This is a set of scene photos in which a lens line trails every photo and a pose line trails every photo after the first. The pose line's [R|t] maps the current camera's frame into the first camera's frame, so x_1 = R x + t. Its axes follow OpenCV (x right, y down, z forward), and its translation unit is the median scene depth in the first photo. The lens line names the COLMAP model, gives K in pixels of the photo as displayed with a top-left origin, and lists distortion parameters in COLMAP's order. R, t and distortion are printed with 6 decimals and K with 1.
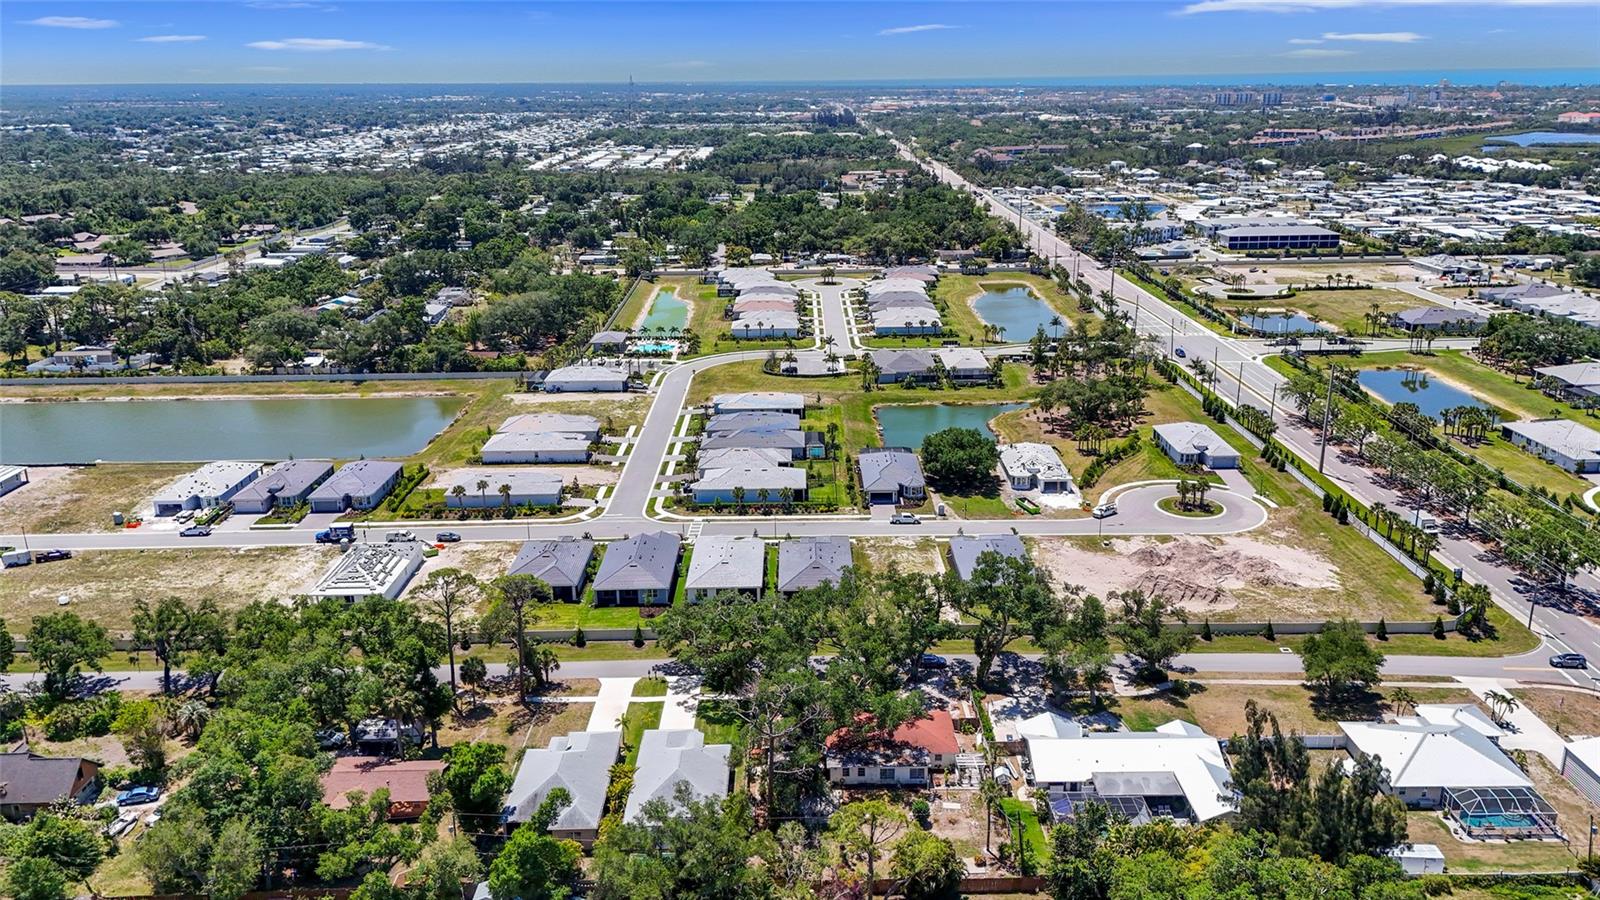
lens RADIAL K [[1143.7, 0, 800.0], [0, 1143.7, 450.0], [0, 0, 1]] dist [0.069458, -0.074585]
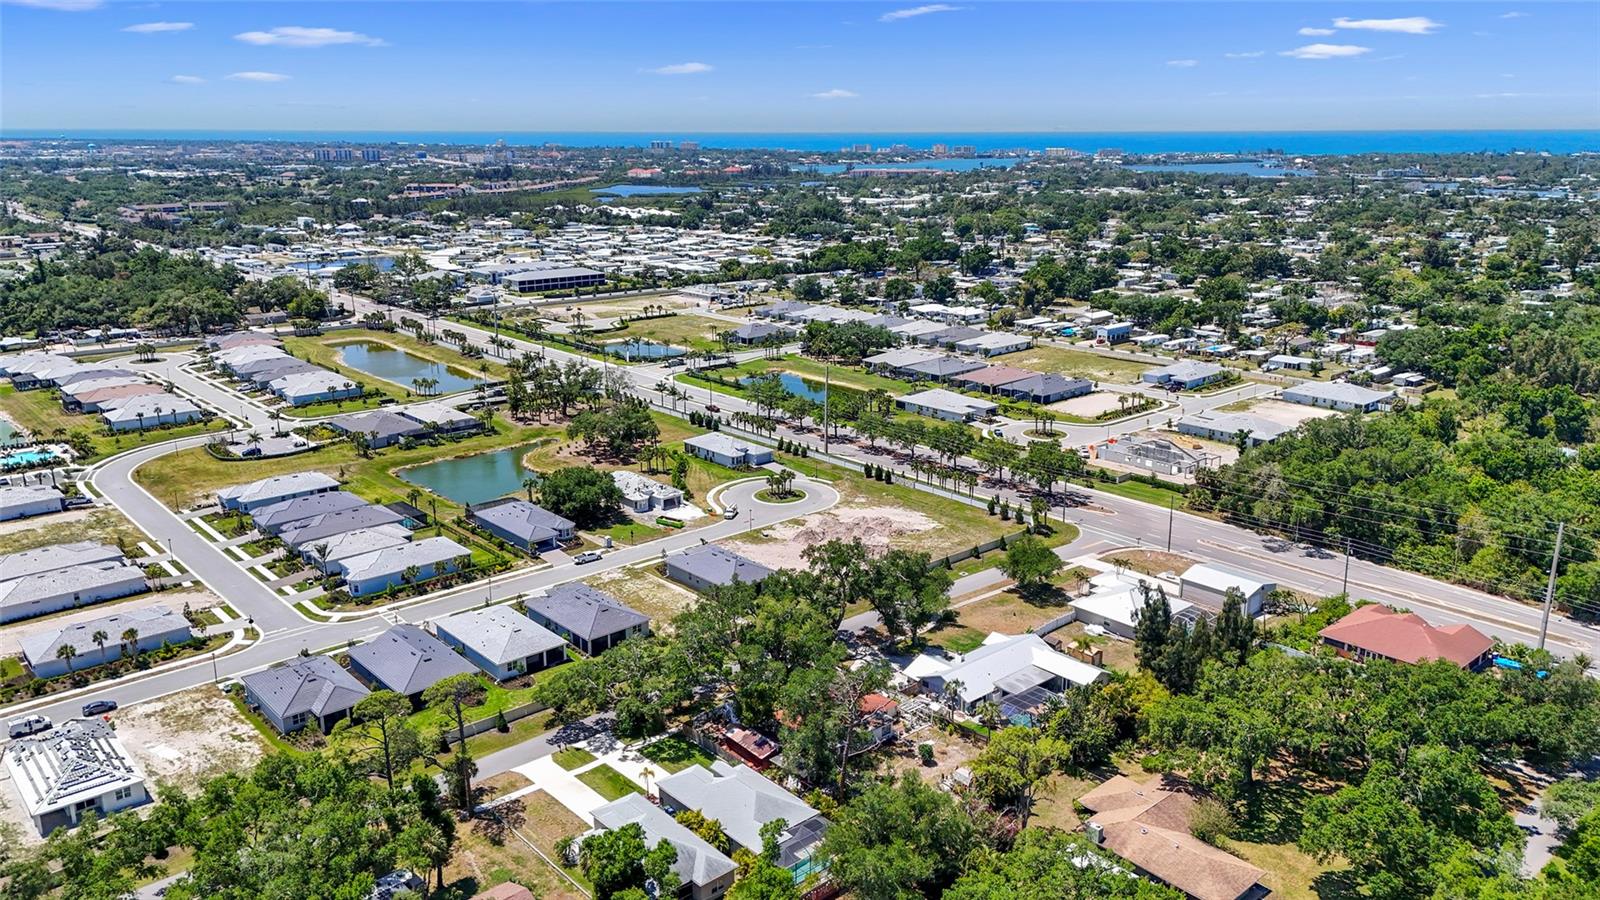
lens RADIAL K [[1143.7, 0, 800.0], [0, 1143.7, 450.0], [0, 0, 1]] dist [0.069458, -0.074585]
pose [[0.752878, -0.161790, 0.637965, -0.351489], [0.190077, 0.981461, 0.024588, -0.019485], [-0.630116, 0.102751, 0.769673, 0.078943]]
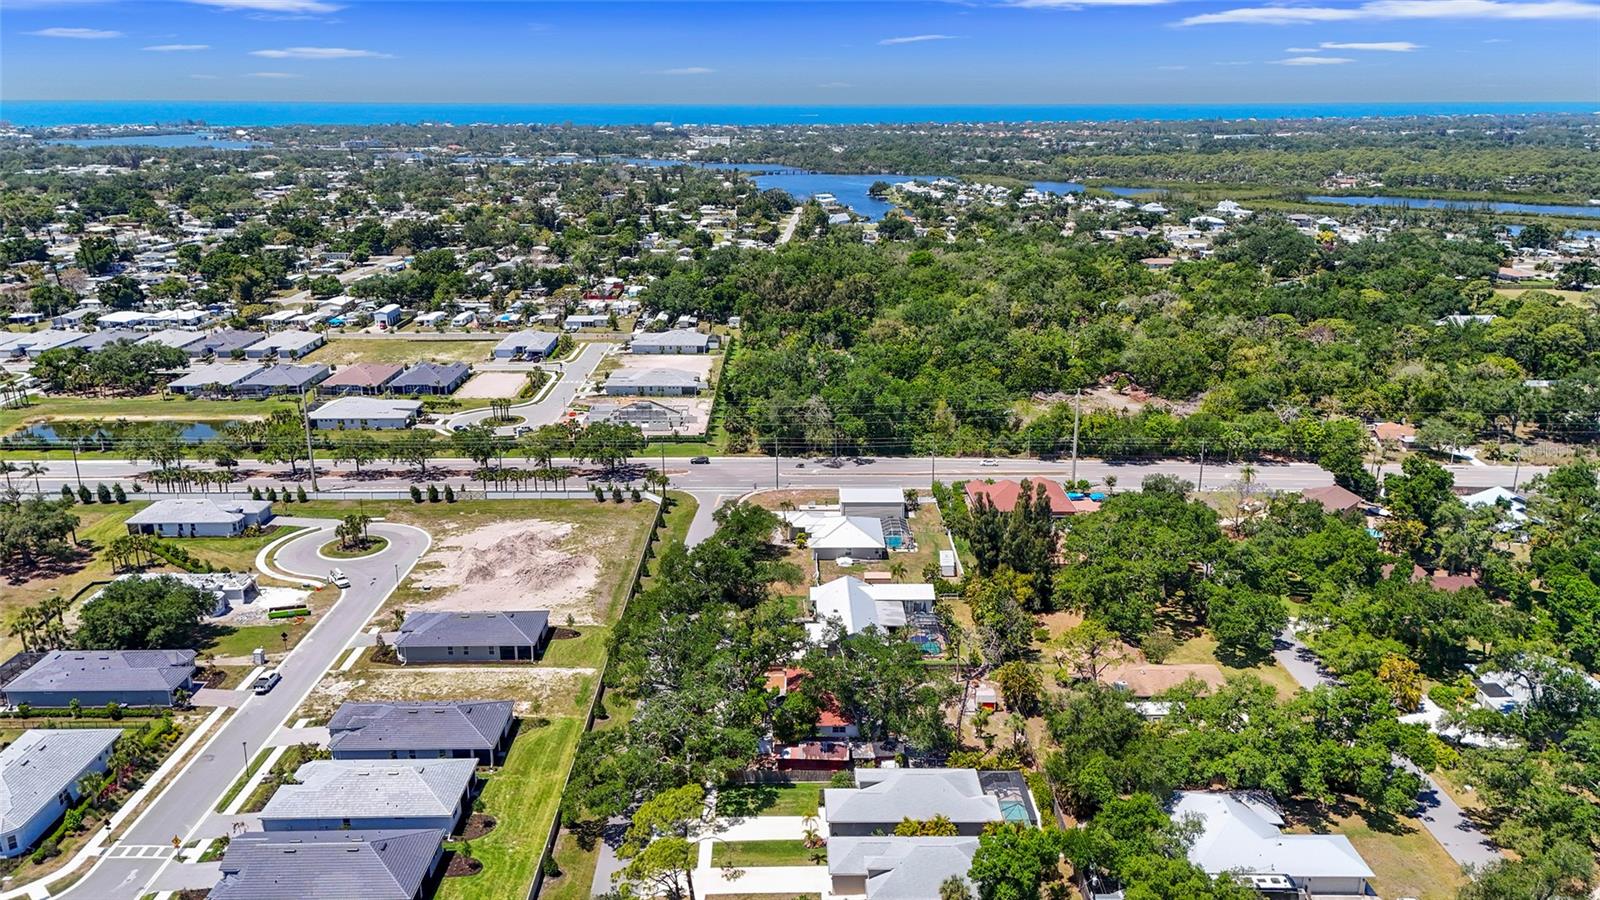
lens RADIAL K [[1158.0, 0, 808.9], [0, 1158.0, 405.1], [0, 0, 1]] dist [0.072946, -0.113218]
pose [[0.015139, -0.238843, 0.970940, -0.536924], [0.304422, 0.926053, 0.223054, -0.151750], [-0.952417, 0.292199, 0.086729, 0.474222]]
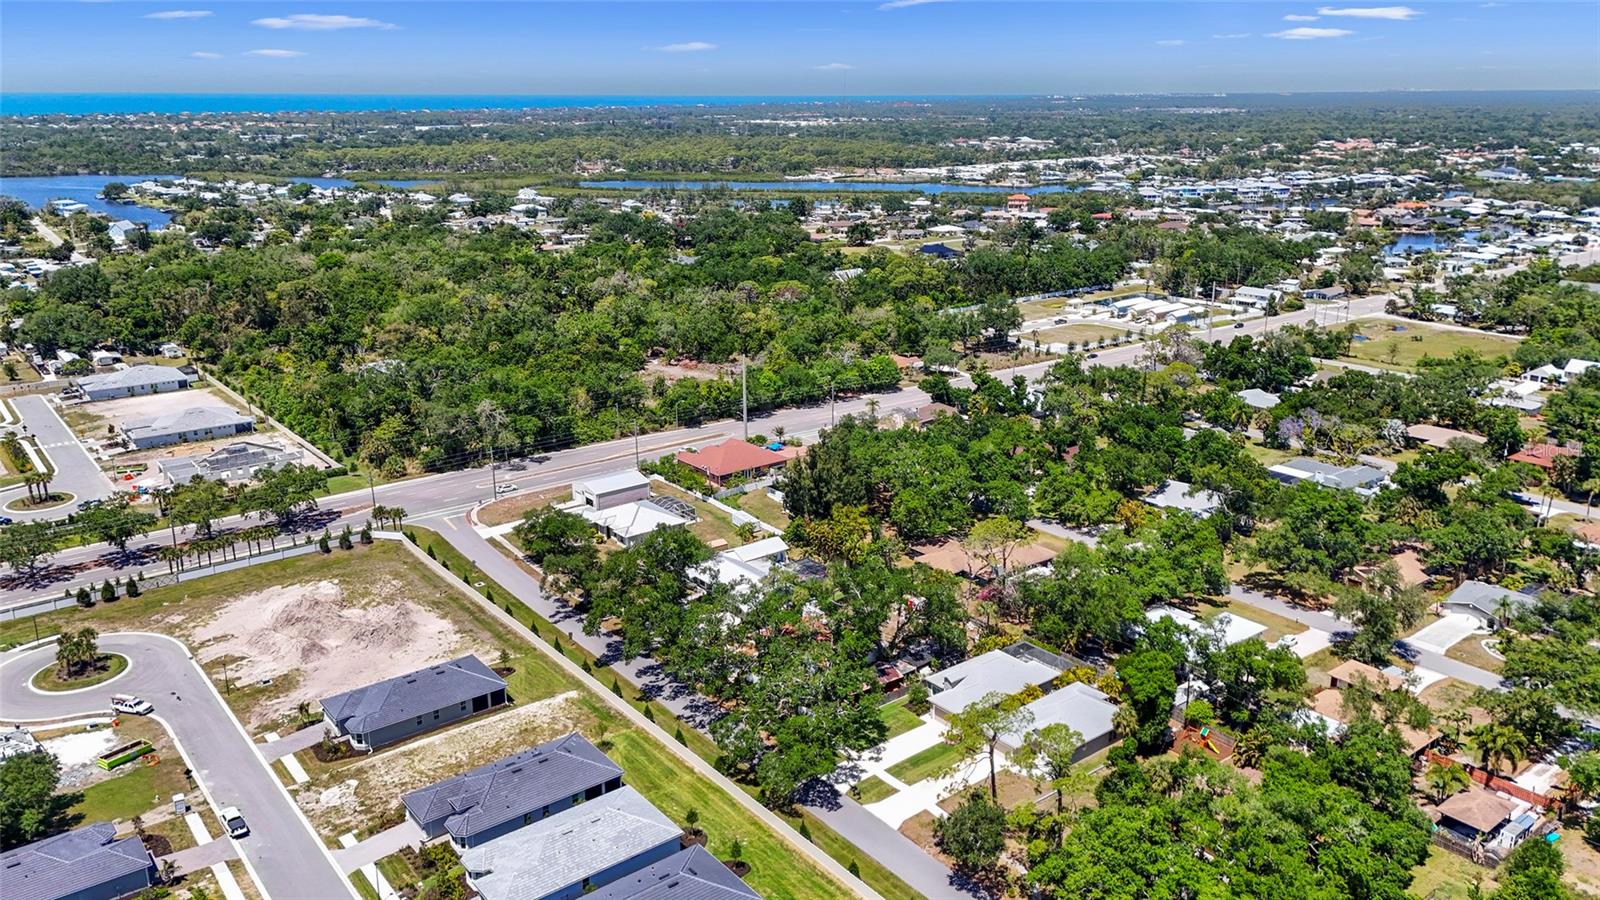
lens RADIAL K [[1158.0, 0, 808.9], [0, 1158.0, 405.1], [0, 0, 1]] dist [0.072946, -0.113218]
pose [[-0.610160, -0.194662, 0.767992, -0.465543], [0.243699, 0.876237, 0.415715, -0.281220], [-0.753867, 0.440811, -0.487206, 0.861482]]
